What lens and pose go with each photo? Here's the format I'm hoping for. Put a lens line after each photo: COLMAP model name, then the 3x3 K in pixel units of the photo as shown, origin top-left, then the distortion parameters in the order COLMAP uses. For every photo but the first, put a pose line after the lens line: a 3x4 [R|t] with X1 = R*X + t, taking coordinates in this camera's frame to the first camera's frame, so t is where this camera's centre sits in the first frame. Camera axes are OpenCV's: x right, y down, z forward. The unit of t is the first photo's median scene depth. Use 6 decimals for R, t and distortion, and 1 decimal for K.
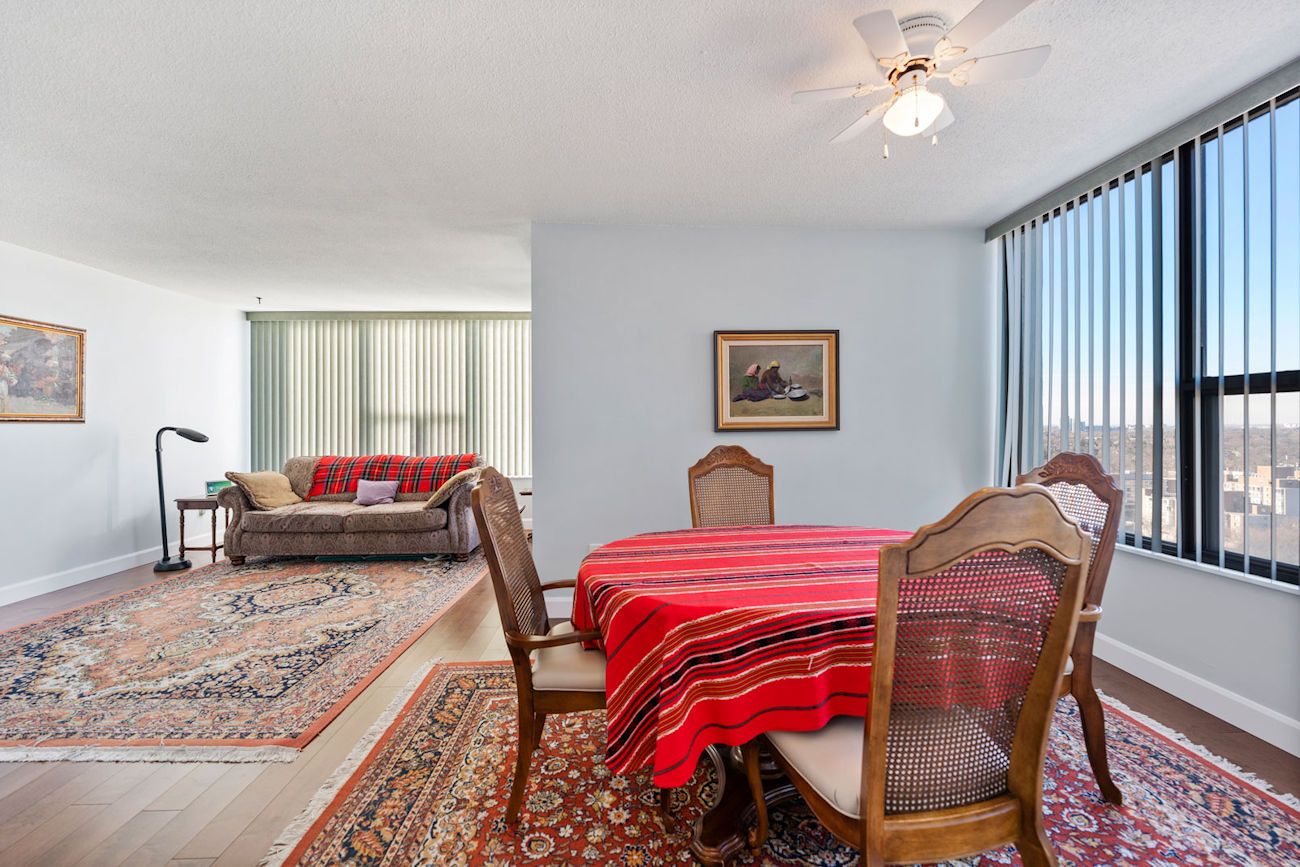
lens RADIAL K [[514.3, 0, 642.9], [0, 514.3, 427.3], [0, 0, 1]] dist [-0.002623, 0.001599]
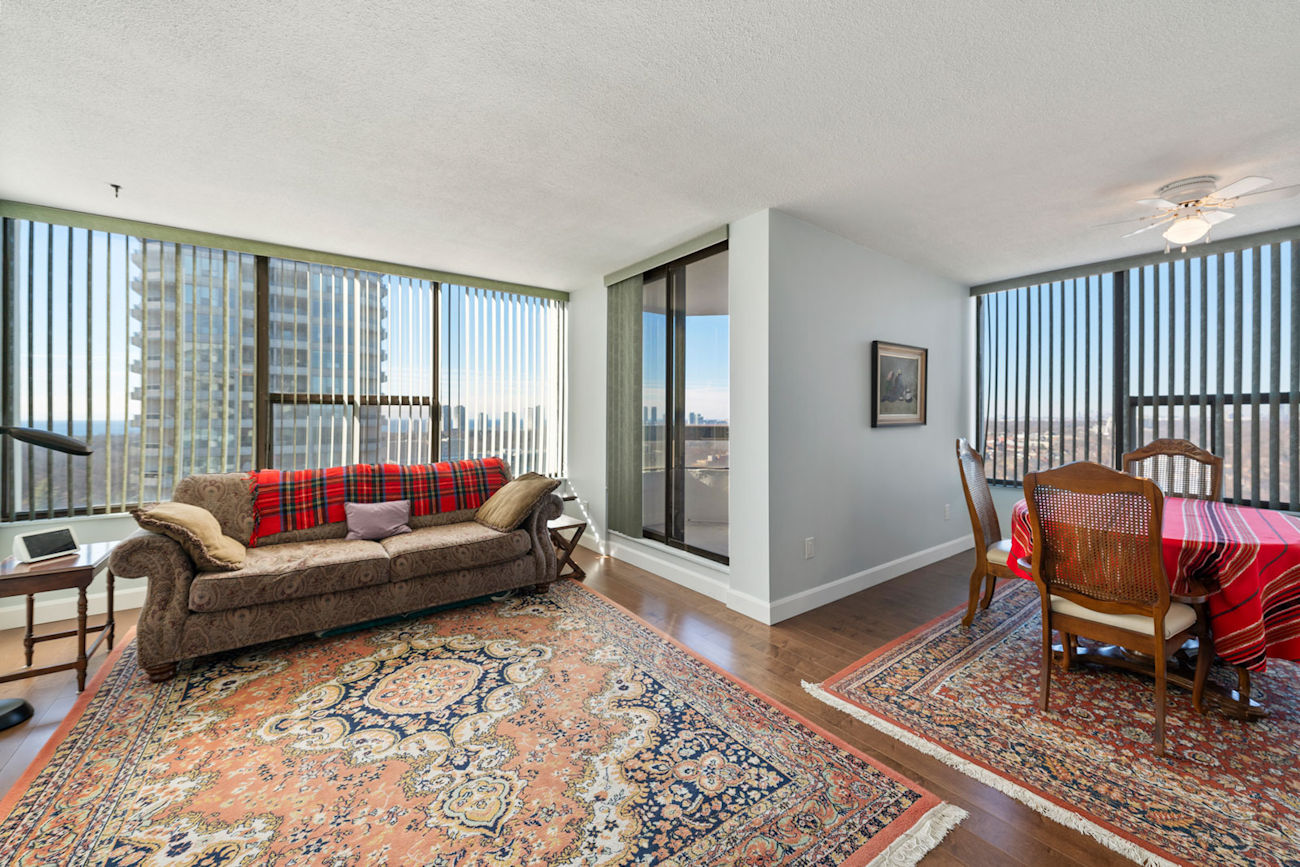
lens RADIAL K [[514.3, 0, 638.9], [0, 514.3, 415.9], [0, 0, 1]] dist [-0.002623, 0.001599]
pose [[0.810820, 0.003714, 0.585283, -1.114950], [0.000209, 0.999978, -0.006634, -0.011439], [-0.585295, 0.005501, 0.810802, 0.418405]]
